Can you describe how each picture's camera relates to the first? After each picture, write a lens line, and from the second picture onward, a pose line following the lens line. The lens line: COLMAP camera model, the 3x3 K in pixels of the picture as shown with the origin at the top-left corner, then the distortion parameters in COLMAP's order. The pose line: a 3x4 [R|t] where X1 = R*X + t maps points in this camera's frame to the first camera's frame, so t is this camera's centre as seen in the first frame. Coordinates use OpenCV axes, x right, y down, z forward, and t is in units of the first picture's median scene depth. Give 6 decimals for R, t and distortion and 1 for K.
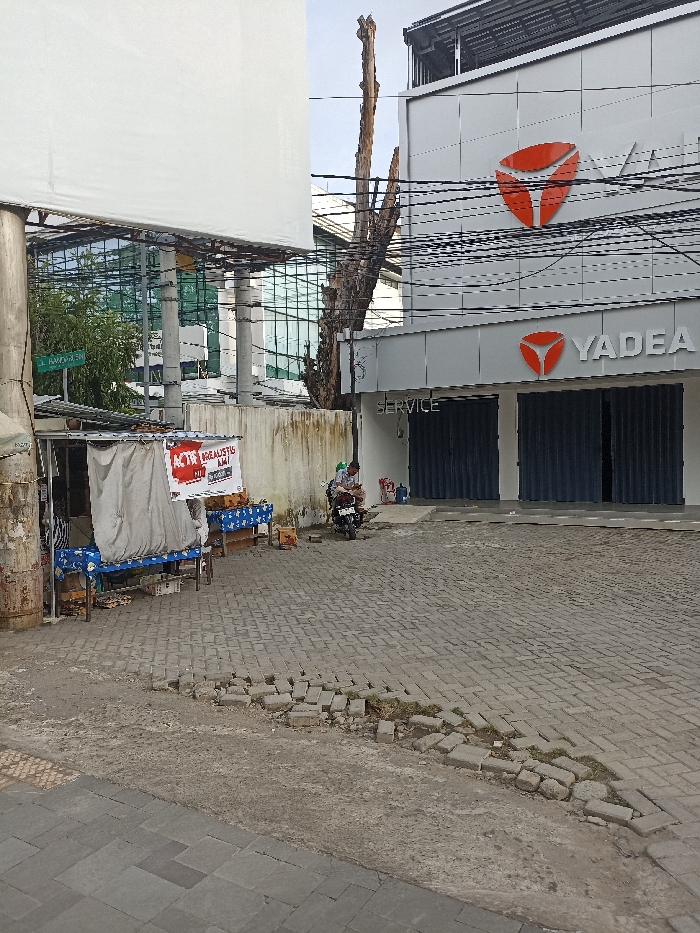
lens RADIAL K [[678.3, 0, 355.8], [0, 678.3, 469.7], [0, 0, 1]] dist [0.067131, -0.067645]
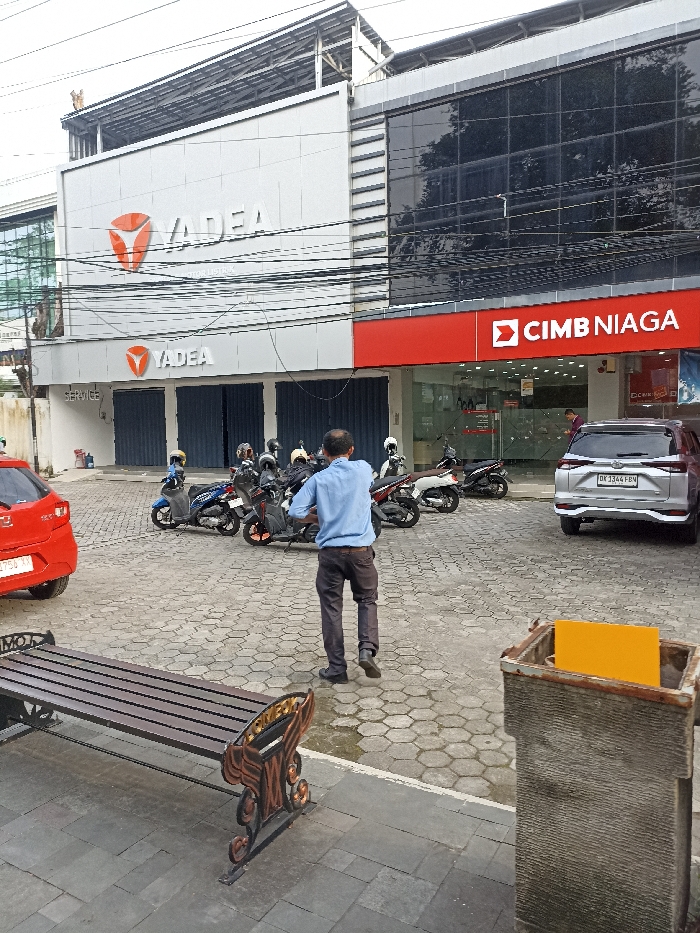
lens RADIAL K [[678.3, 0, 355.8], [0, 678.3, 469.7], [0, 0, 1]] dist [0.067131, -0.067645]
pose [[0.999922, 0.006088, 0.010887, 0.452802], [-0.006484, 0.999306, 0.036690, -0.000131], [-0.010656, -0.036758, 0.999267, -0.276271]]
